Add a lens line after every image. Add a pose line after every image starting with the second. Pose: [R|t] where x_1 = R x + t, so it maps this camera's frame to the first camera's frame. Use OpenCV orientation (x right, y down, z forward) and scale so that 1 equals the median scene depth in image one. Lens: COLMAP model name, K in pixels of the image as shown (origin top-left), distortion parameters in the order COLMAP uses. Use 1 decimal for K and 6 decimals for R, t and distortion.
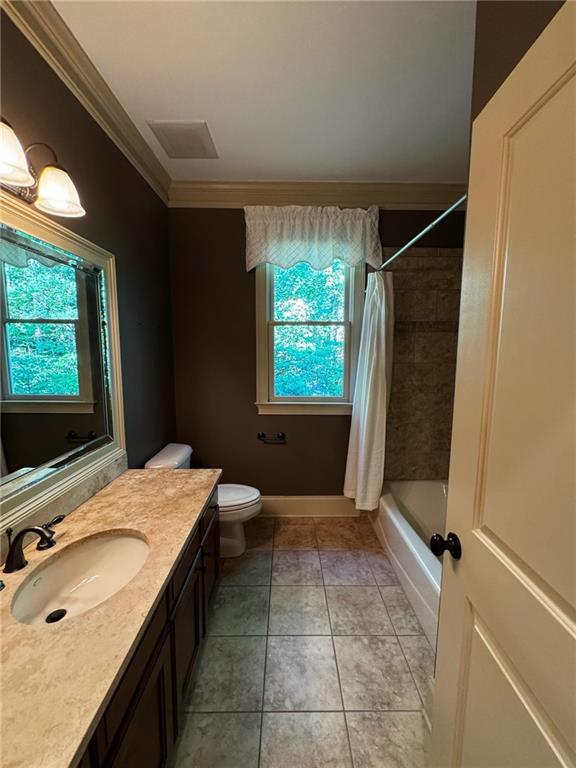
lens RADIAL K [[308.1, 0, 288.0], [0, 308.1, 384.0], [0, 0, 1]] dist [0.002649, 0.000054]
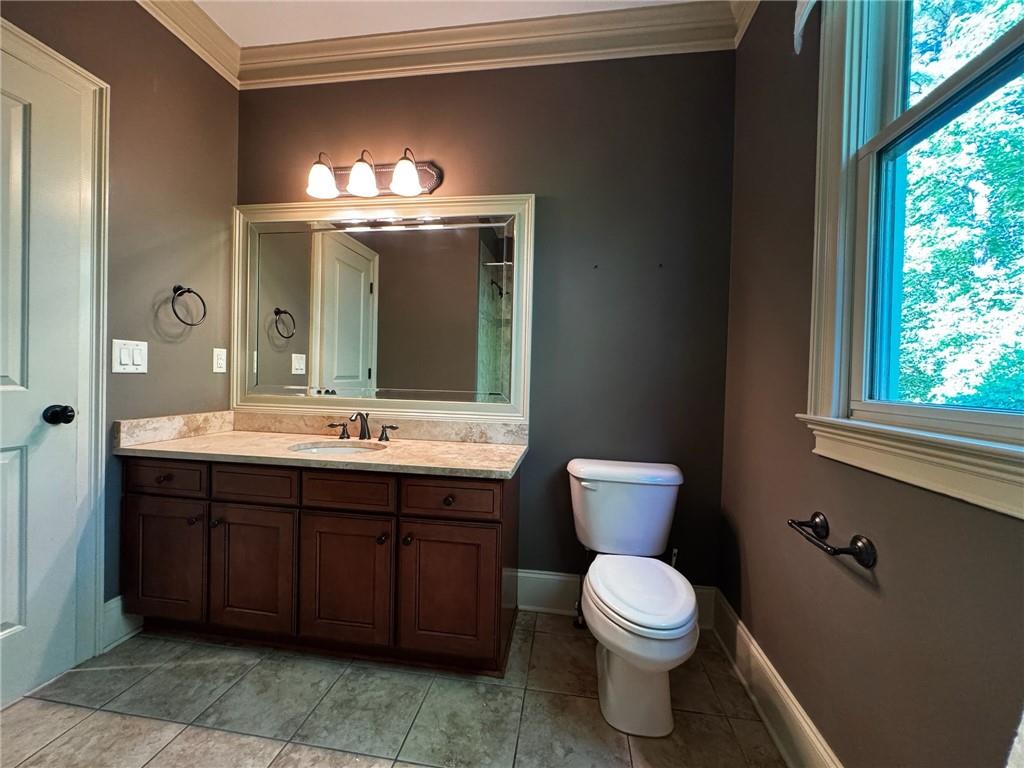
lens RADIAL K [[410.8, 0, 516.2], [0, 410.8, 380.7], [0, 0, 1]] dist [0.002649, 0.000054]
pose [[-0.151972, 0.001940, -0.988383, 0.610227], [-0.138401, 0.990104, 0.023223, 0.090489], [0.978647, 0.140322, -0.150200, 1.190689]]
